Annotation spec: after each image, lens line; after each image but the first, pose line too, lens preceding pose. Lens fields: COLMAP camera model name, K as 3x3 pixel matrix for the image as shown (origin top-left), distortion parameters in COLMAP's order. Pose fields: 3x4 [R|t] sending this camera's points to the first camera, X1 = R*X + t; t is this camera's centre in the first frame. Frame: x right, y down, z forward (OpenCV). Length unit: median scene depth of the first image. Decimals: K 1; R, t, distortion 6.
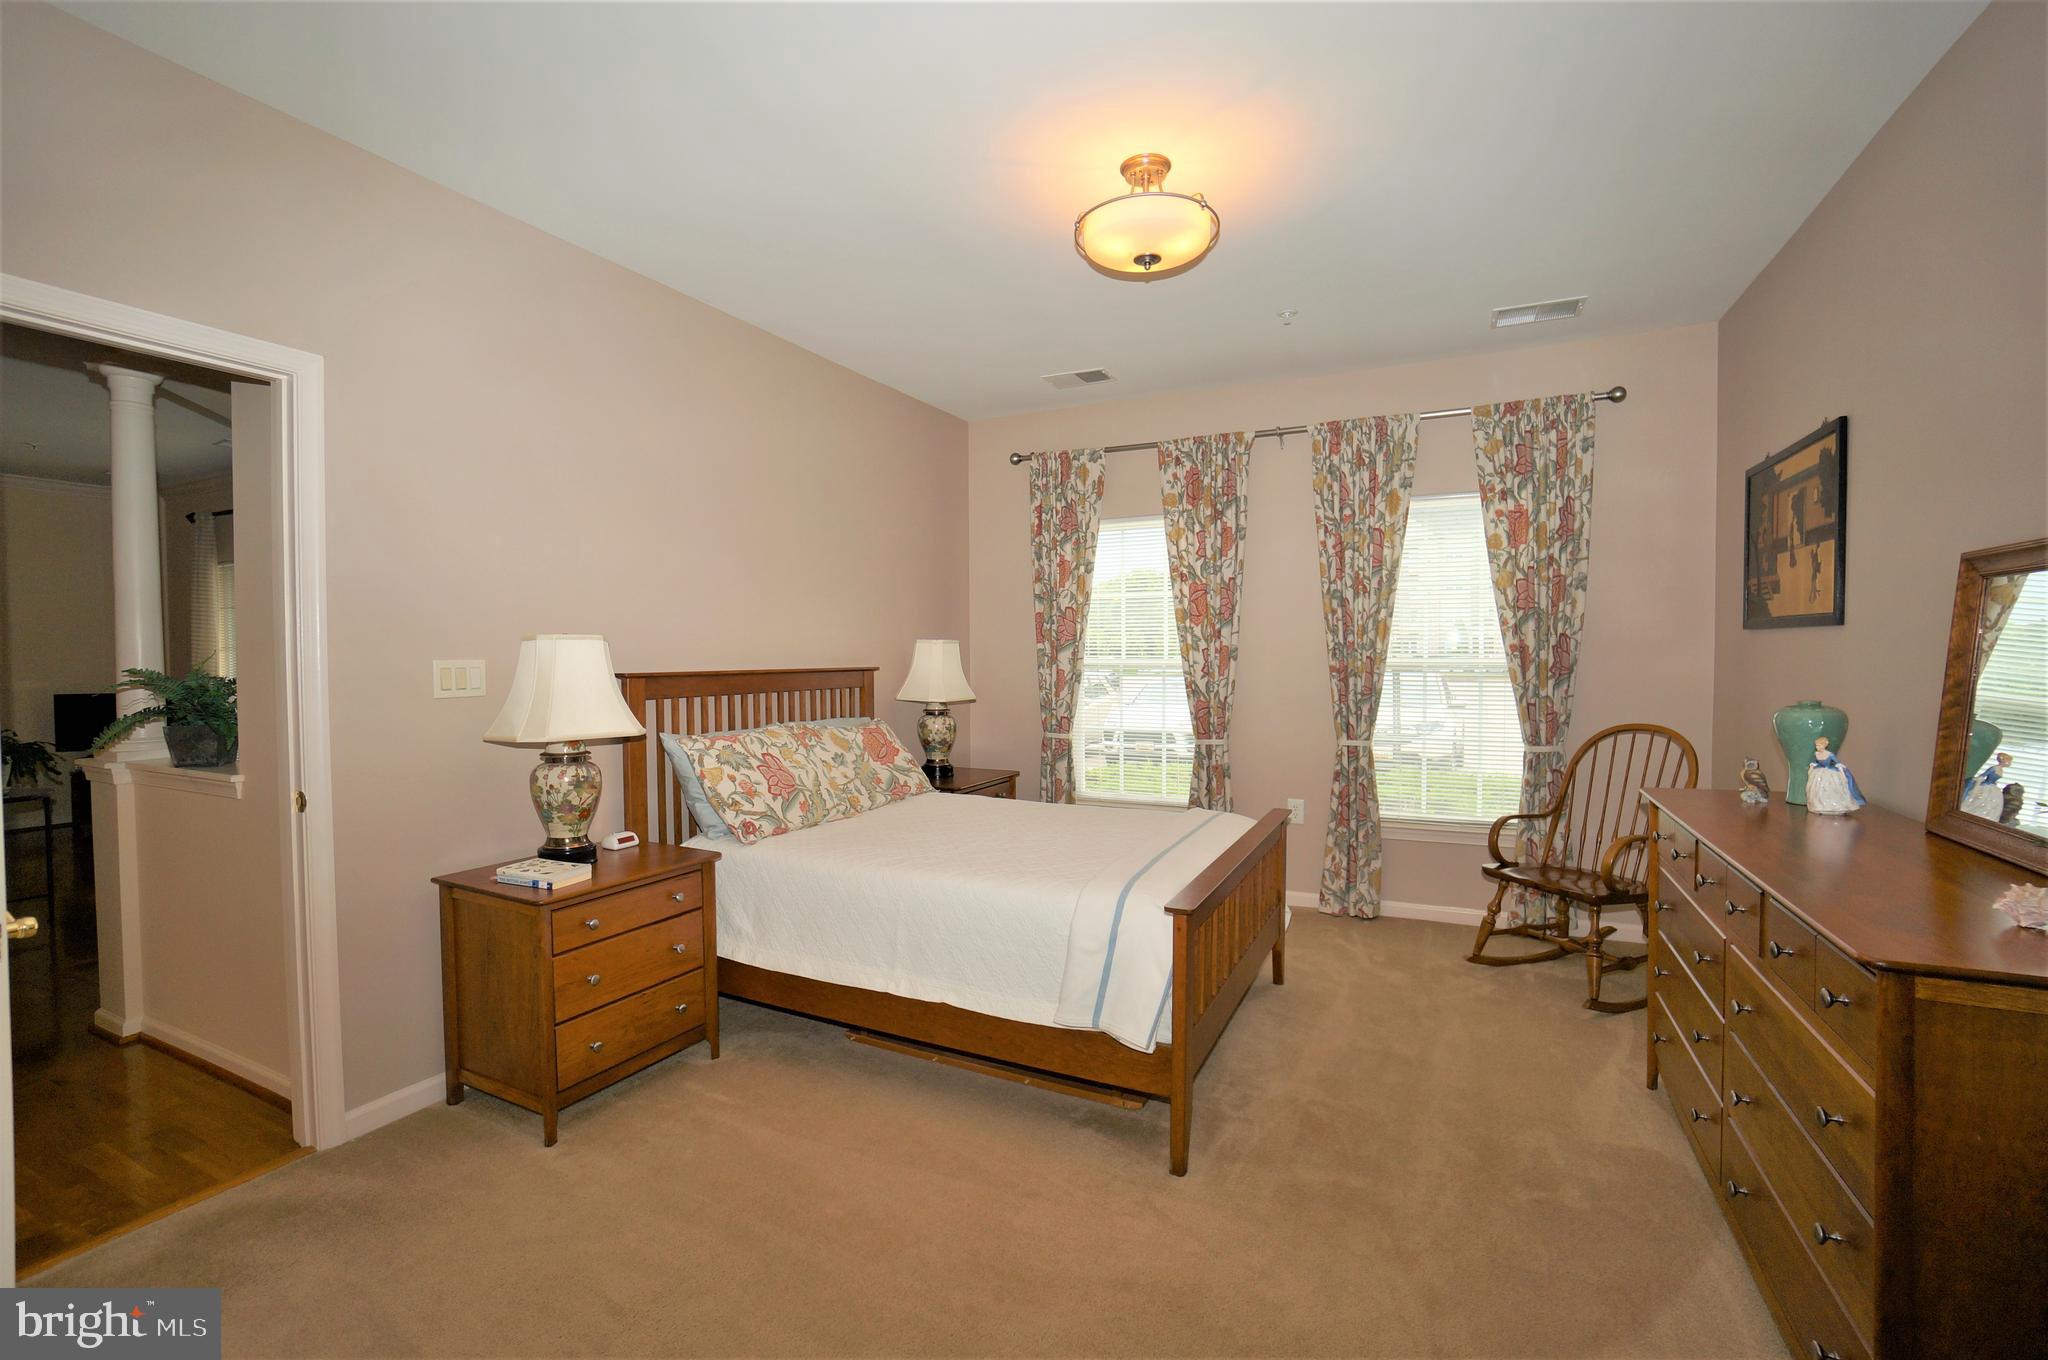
lens RADIAL K [[902.4, 0, 1007.4], [0, 902.4, 678.3], [0, 0, 1]] dist [-0.058366, 0.023670]
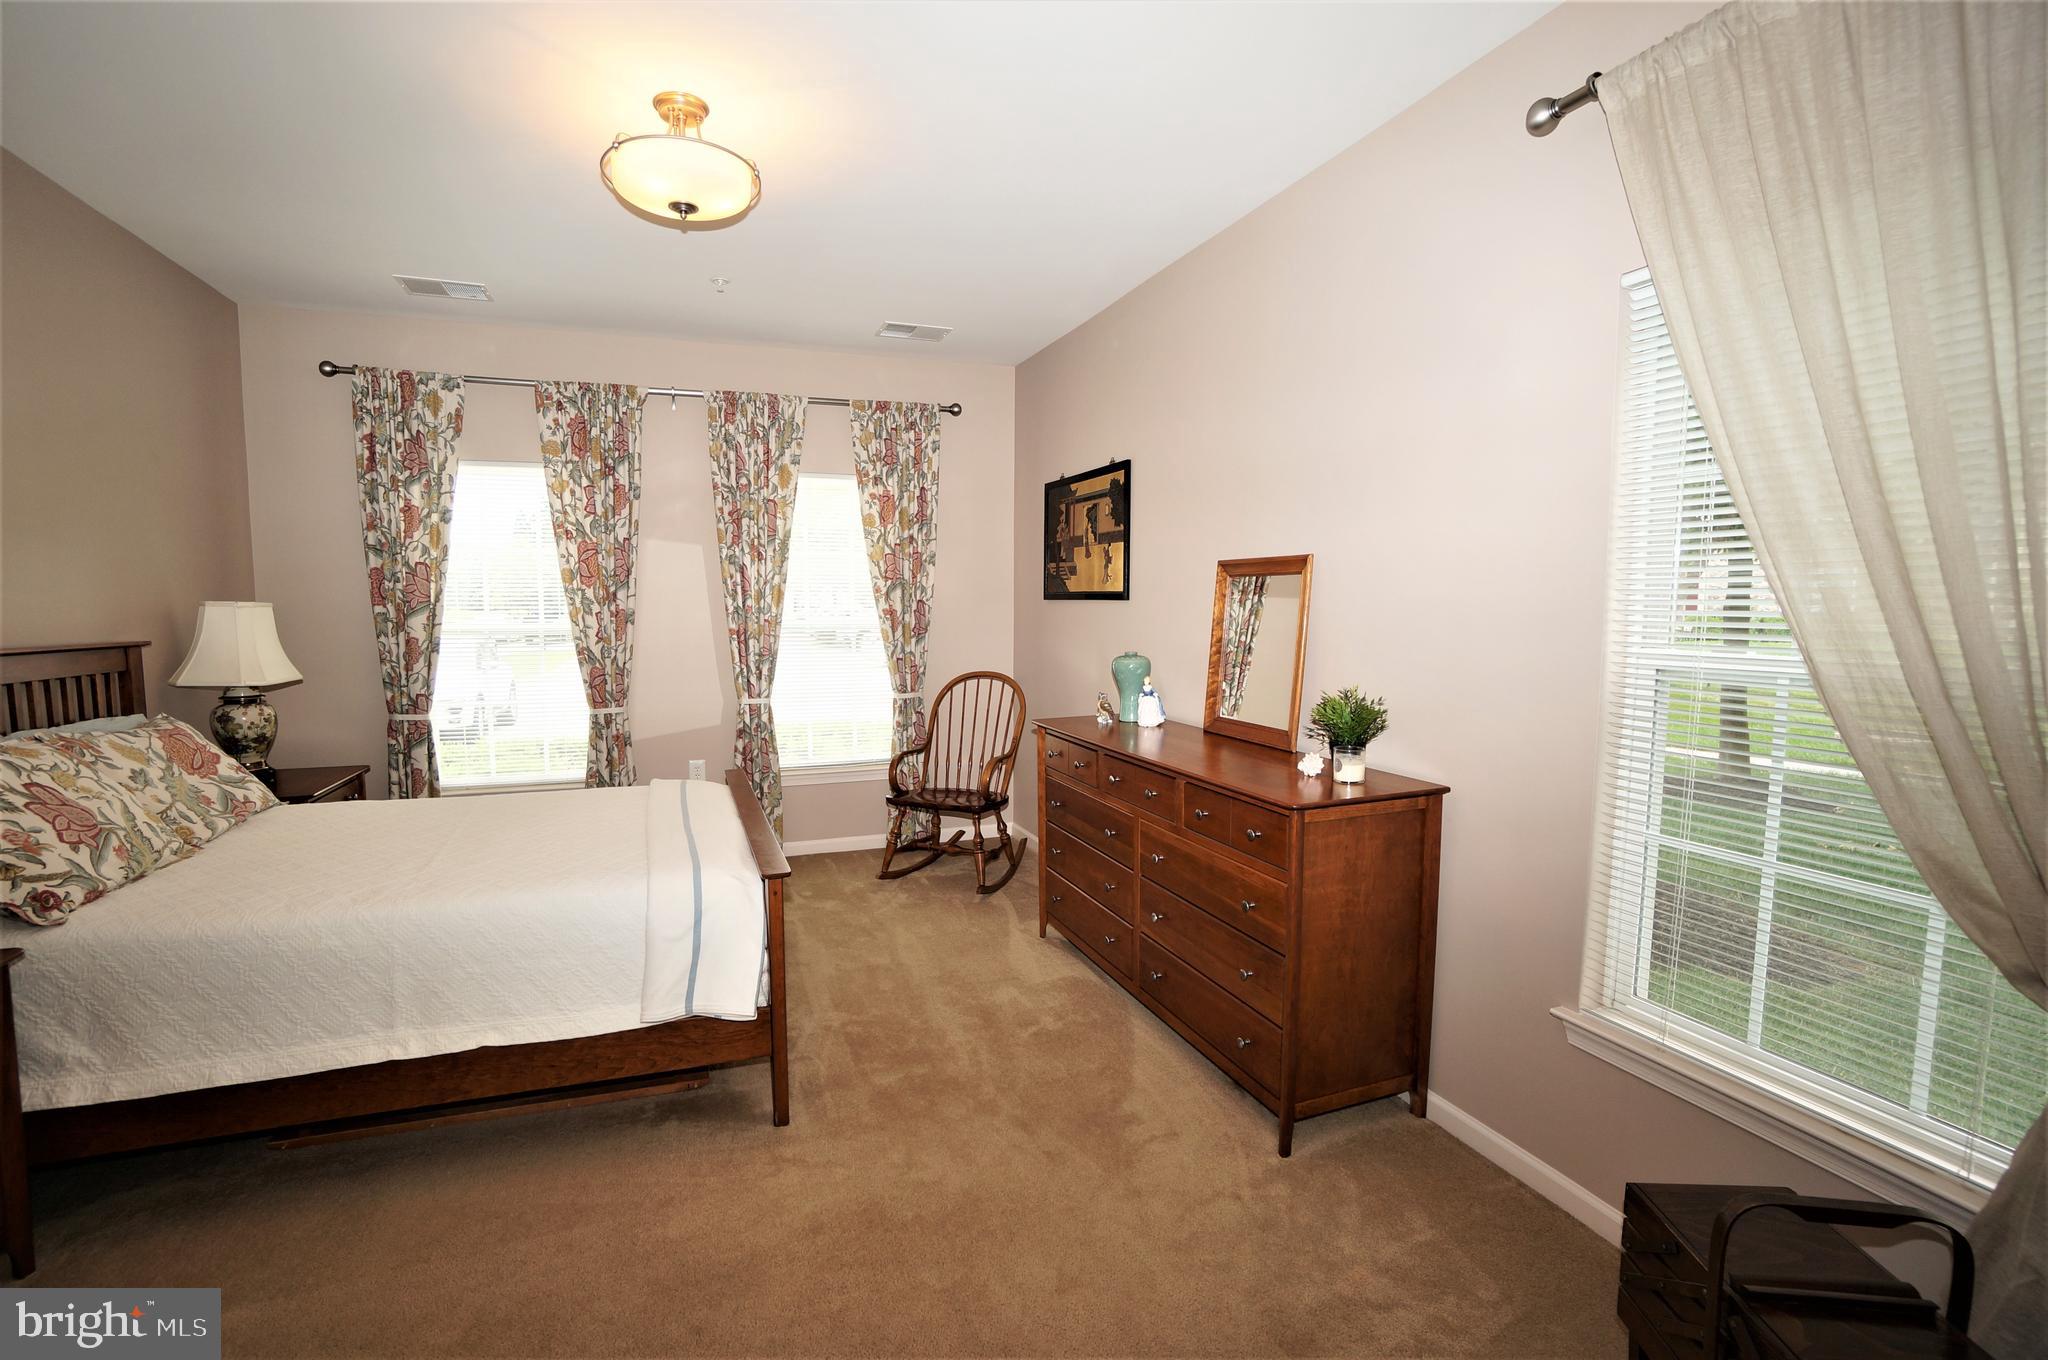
lens RADIAL K [[902.4, 0, 1007.4], [0, 902.4, 678.3], [0, 0, 1]] dist [-0.058366, 0.023670]
pose [[0.685177, -0.054212, 0.726357, -0.193263], [0.016970, 0.998144, 0.058488, -0.013001], [-0.728179, -0.027749, 0.684825, 0.054676]]
